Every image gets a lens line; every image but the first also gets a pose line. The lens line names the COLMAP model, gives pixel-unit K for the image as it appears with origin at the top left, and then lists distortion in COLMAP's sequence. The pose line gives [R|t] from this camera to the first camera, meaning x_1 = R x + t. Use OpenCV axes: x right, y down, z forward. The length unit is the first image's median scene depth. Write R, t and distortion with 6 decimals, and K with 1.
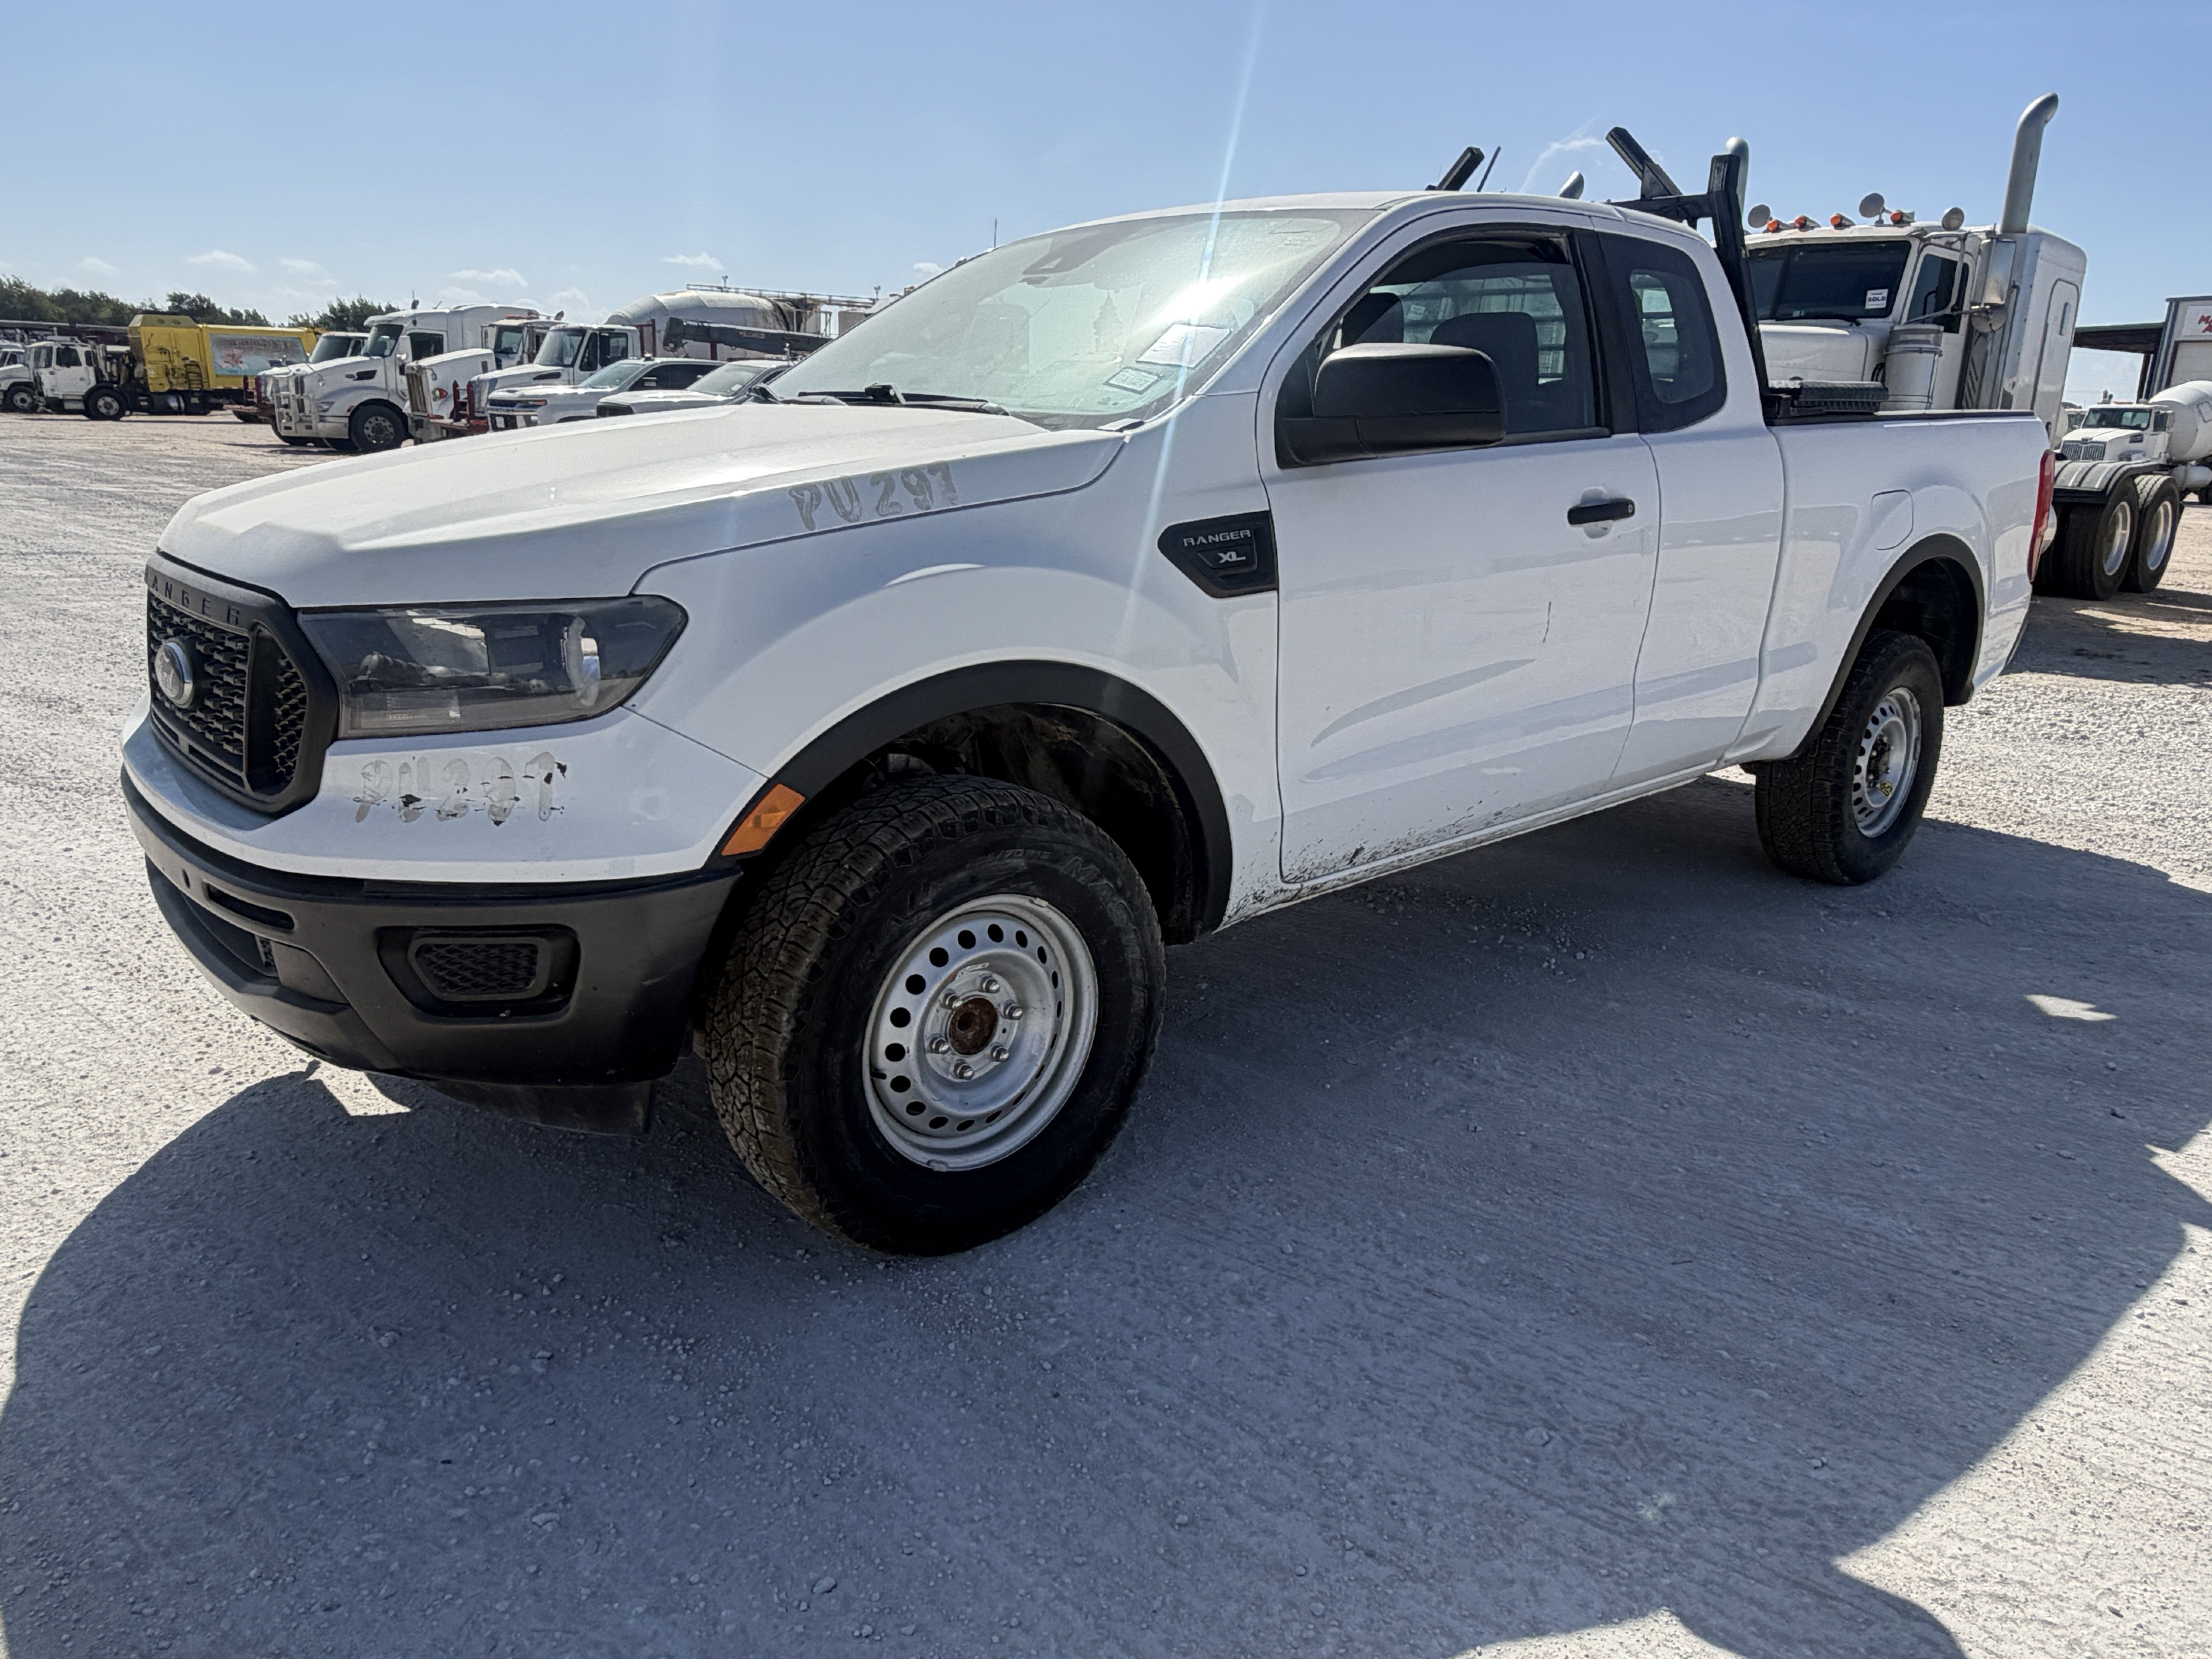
lens RADIAL K [[1538.0, 0, 1106.0], [0, 1538.0, 829.5], [0, 0, 1]] dist [-0.003153, -0.013375]
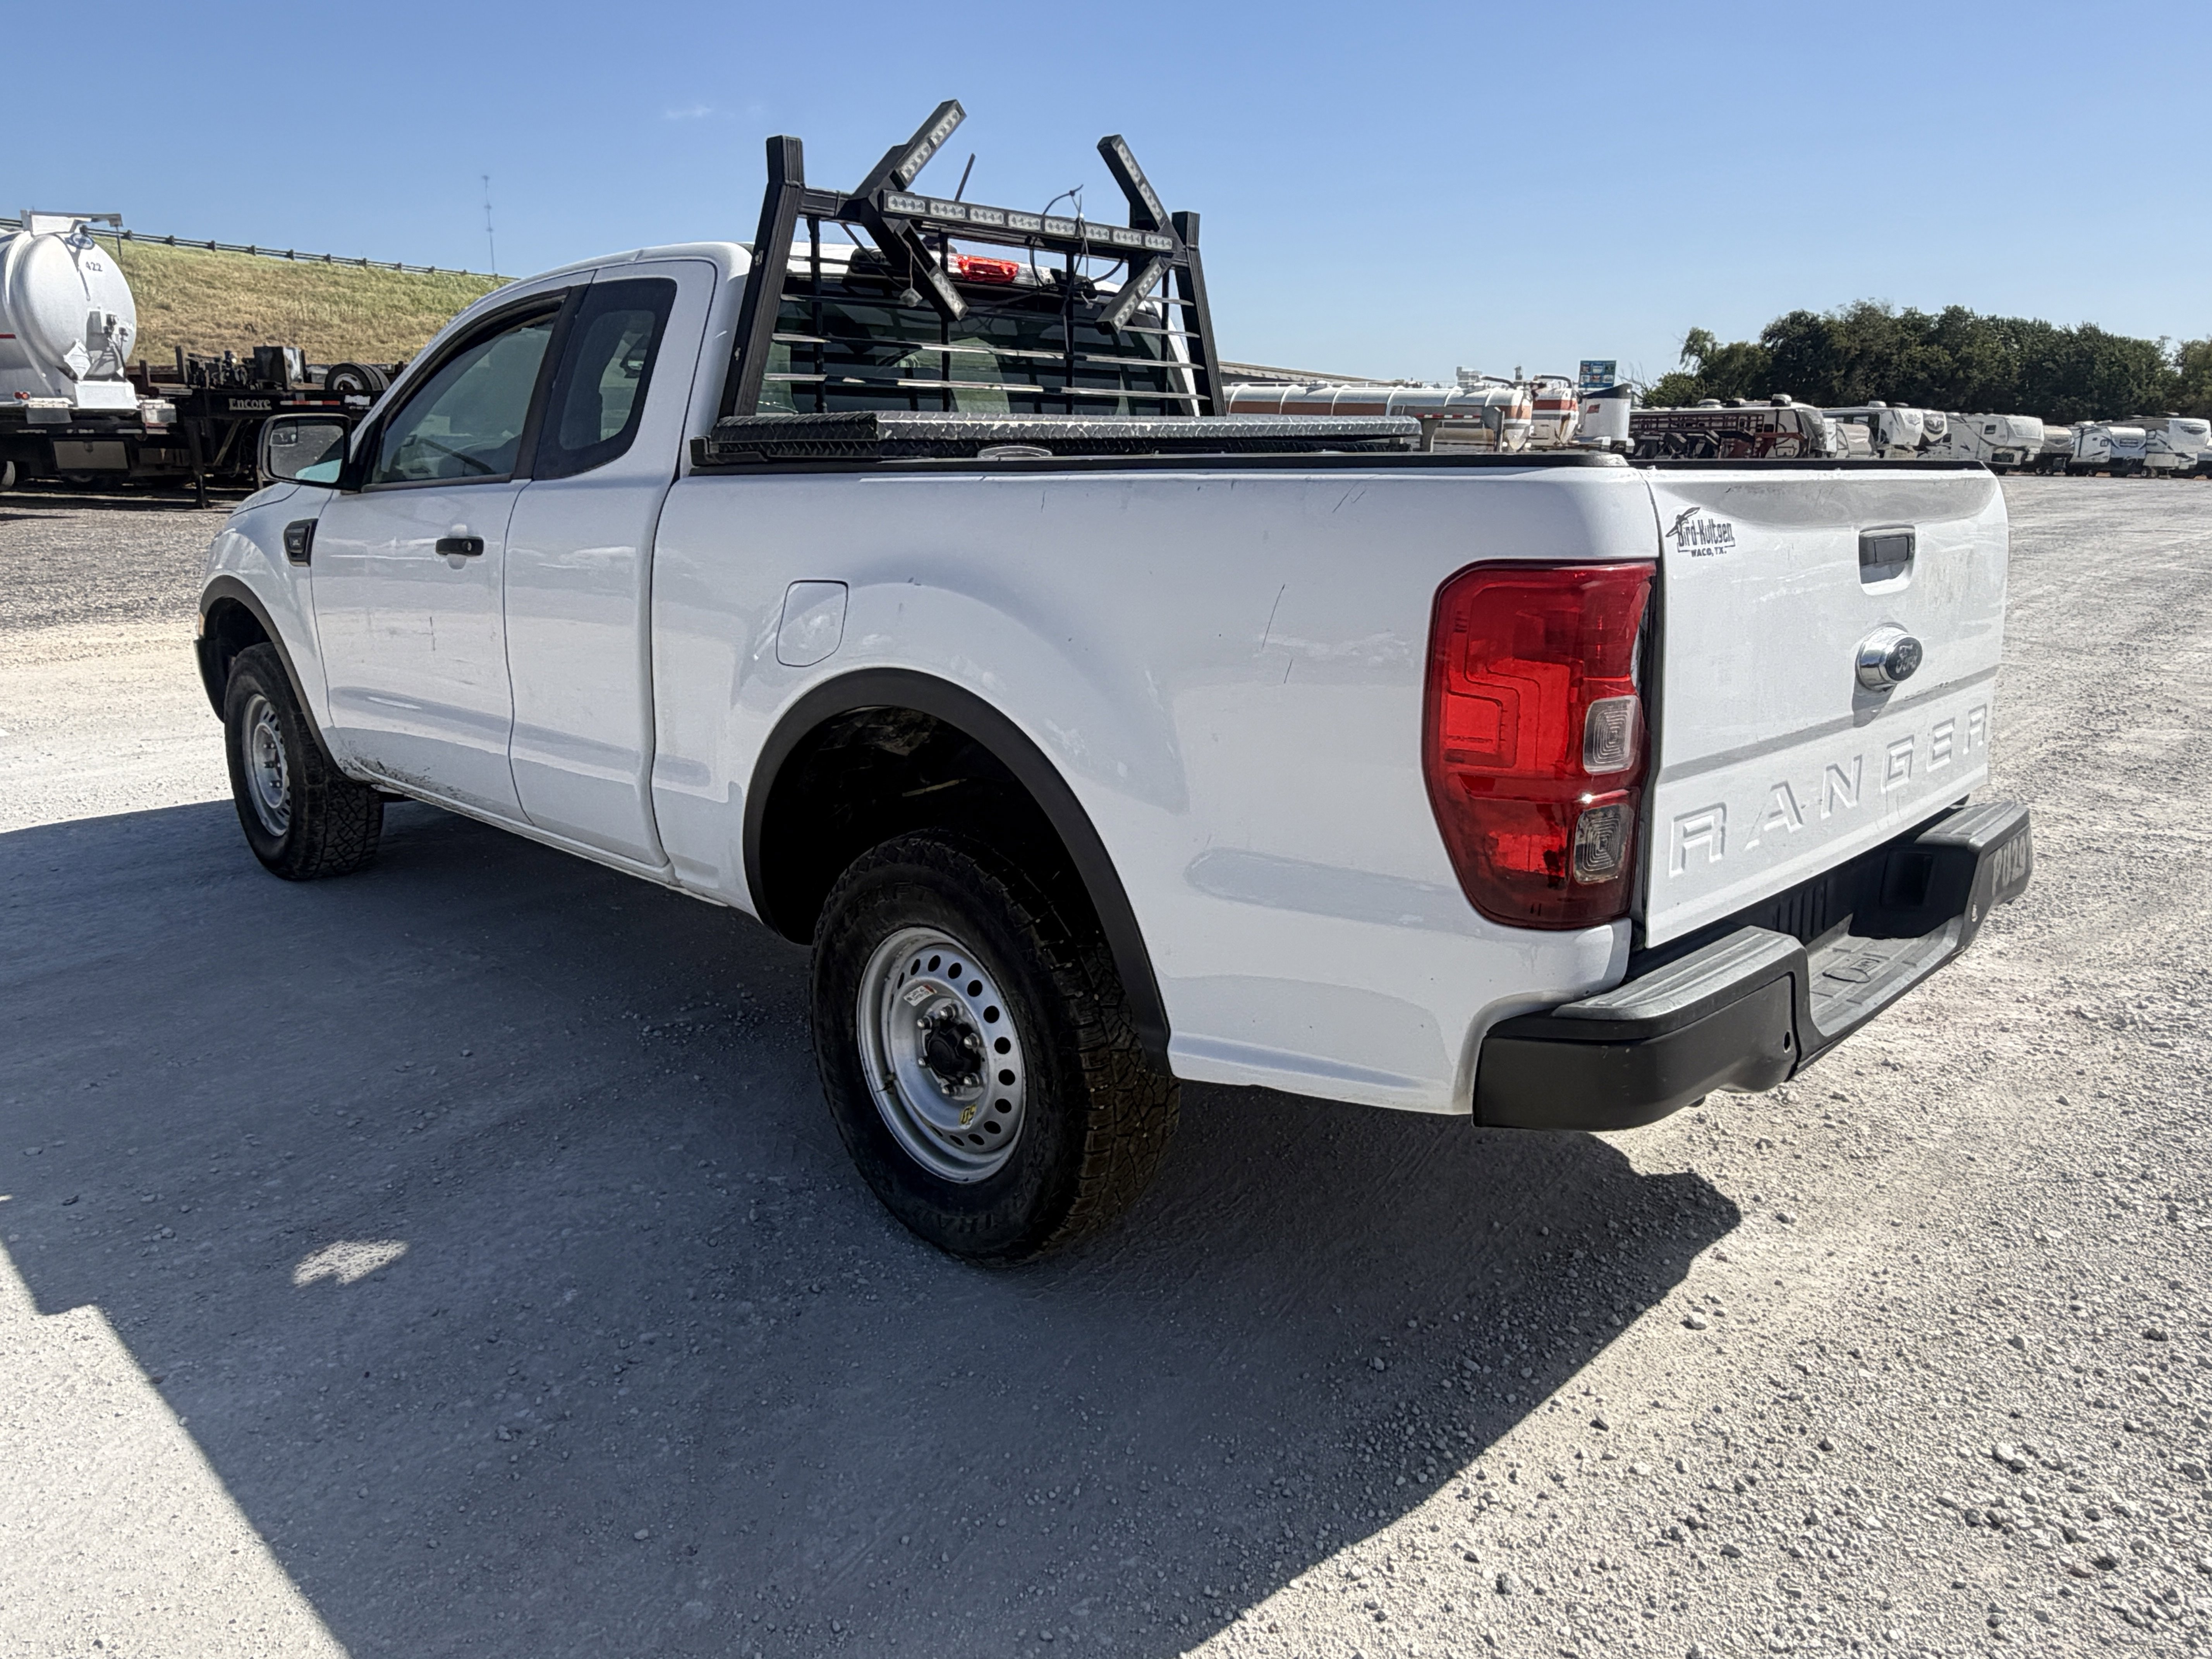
lens RADIAL K [[1530.3, 0, 1106.0], [0, 1530.3, 829.5], [0, 0, 1]] dist [-0.000740, 0.003613]
pose [[0.079940, 0.220856, -0.972025, 1.879540], [-0.274837, 0.942231, 0.191484, -0.449472], [0.958162, 0.251841, 0.136021, 1.708756]]
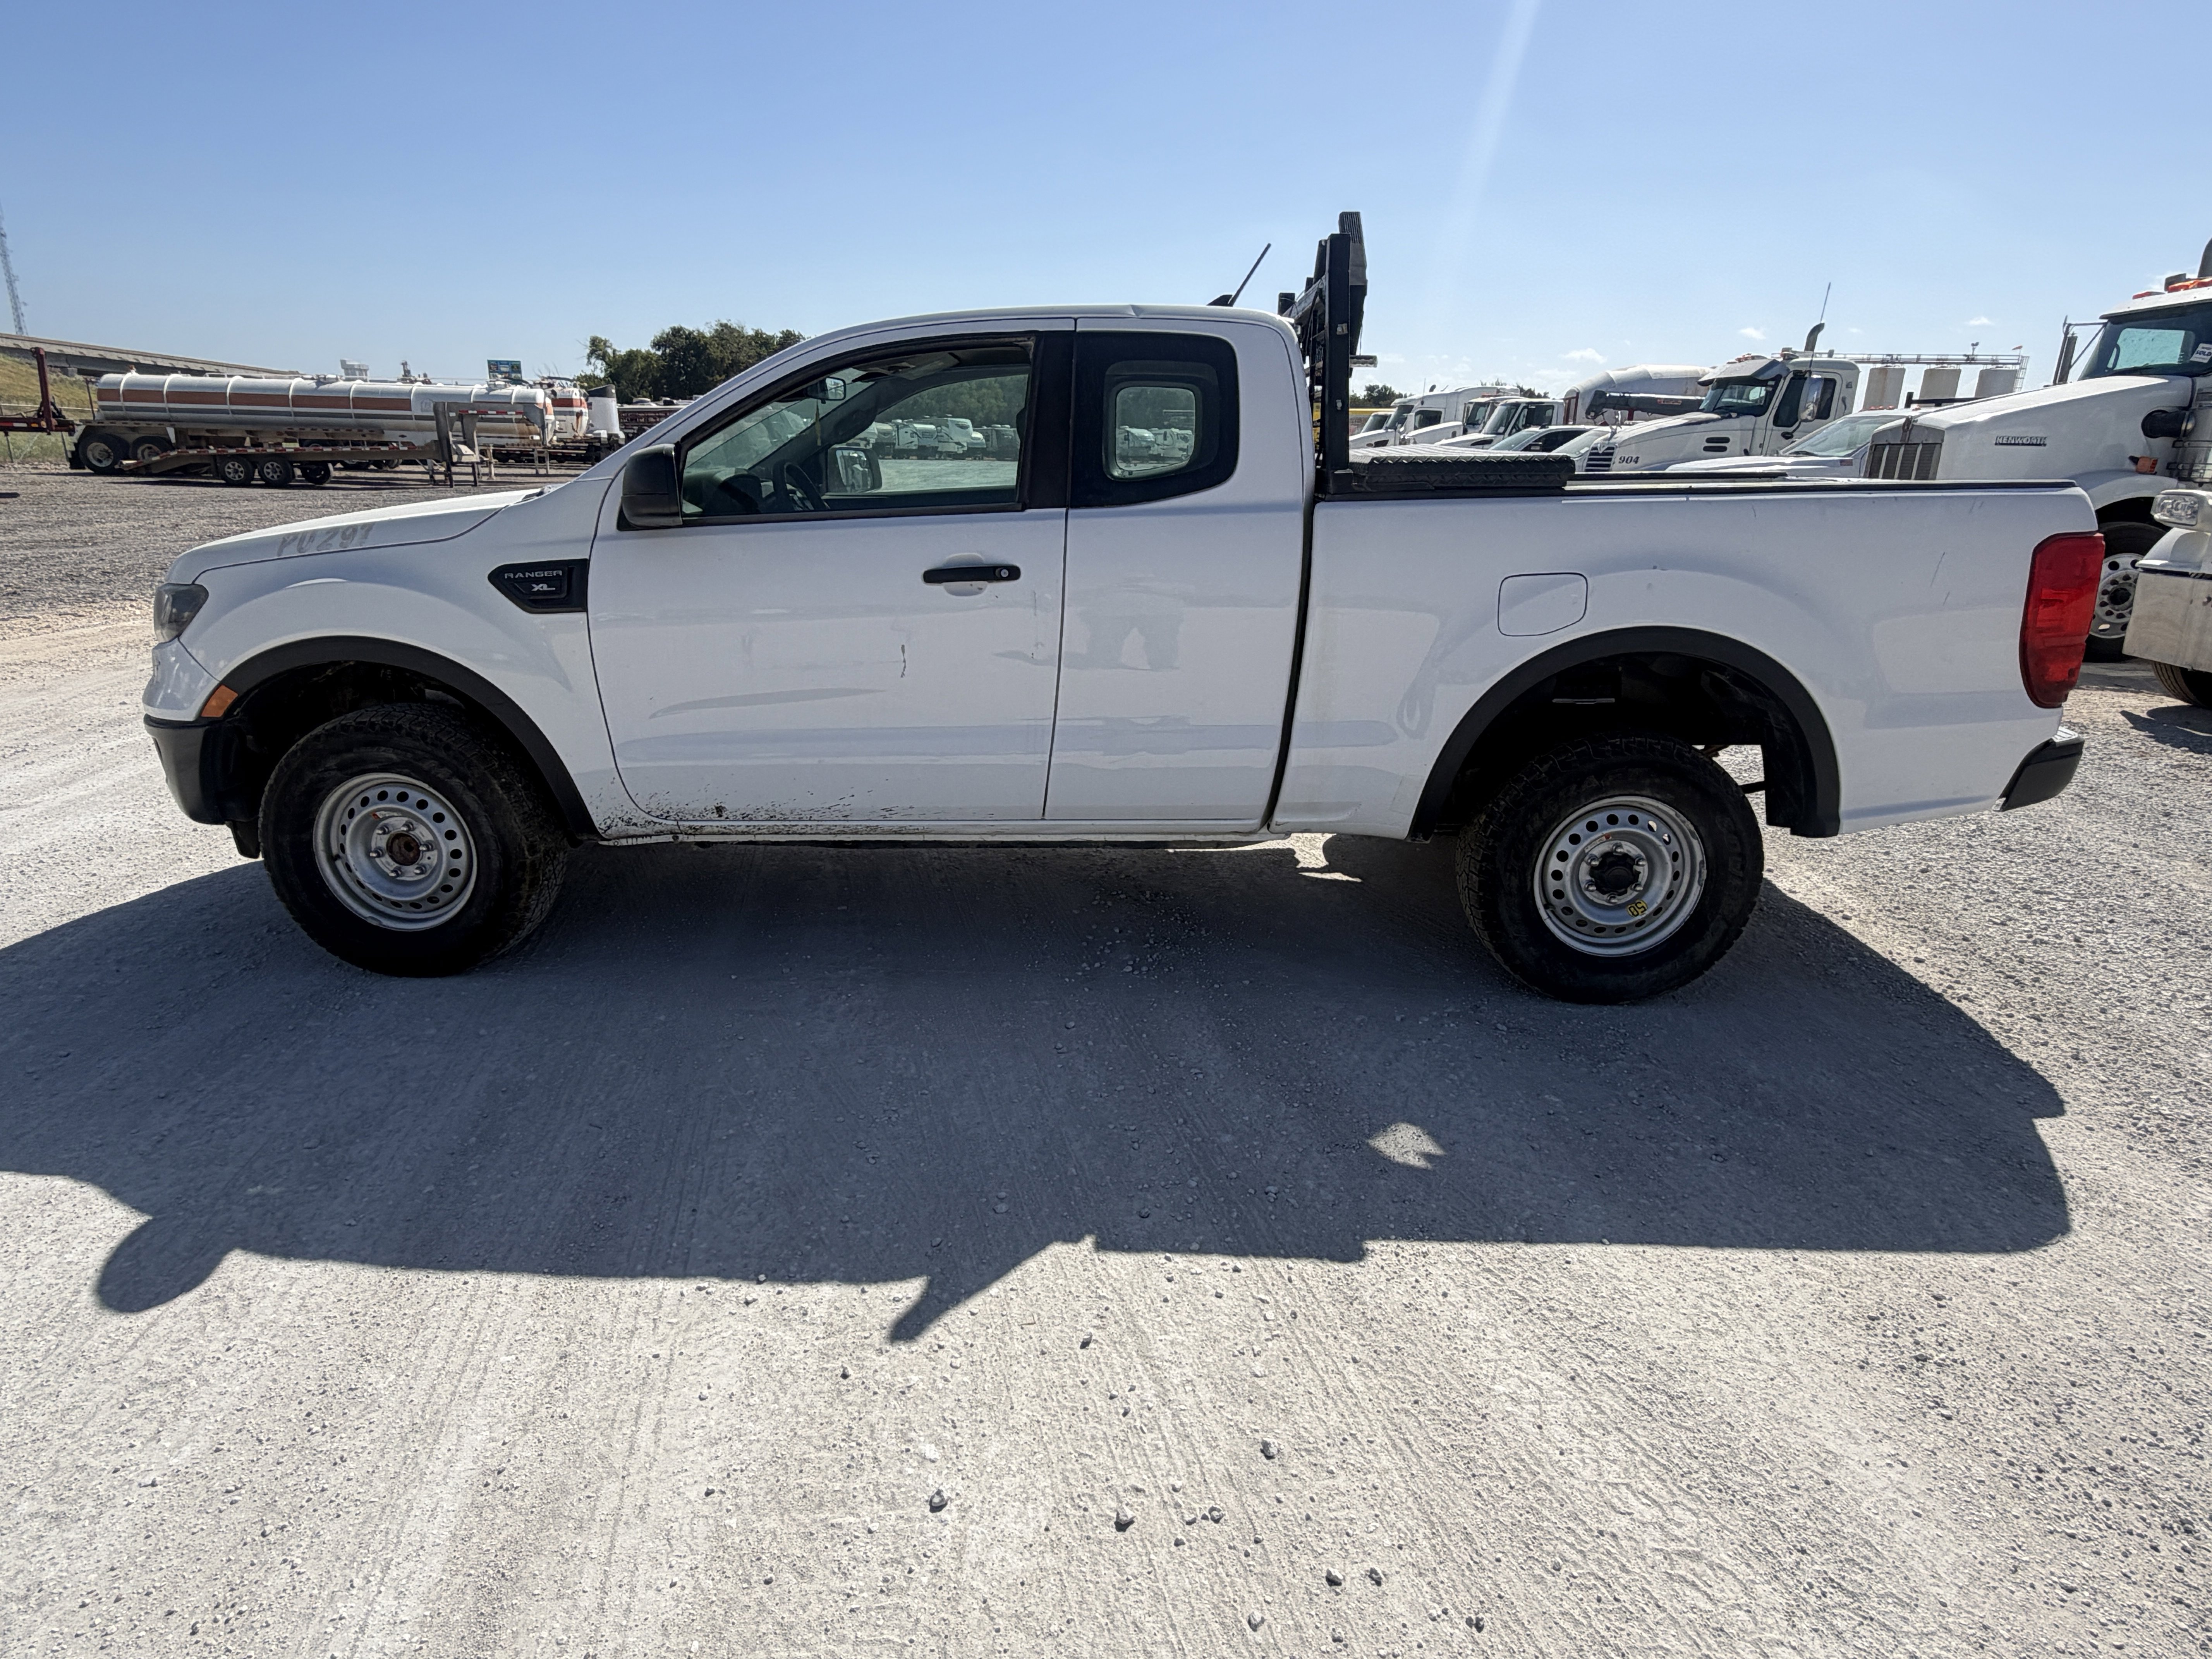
lens RADIAL K [[1257.8, 0, 1106.0], [0, 1257.8, 829.5], [0, 0, 1]] dist [0.004353, -0.001439]
pose [[0.730107, 0.182361, -0.658550, 1.360577], [-0.173058, 0.981659, 0.079973, -0.137599], [0.661056, 0.055578, 0.748275, 0.443480]]
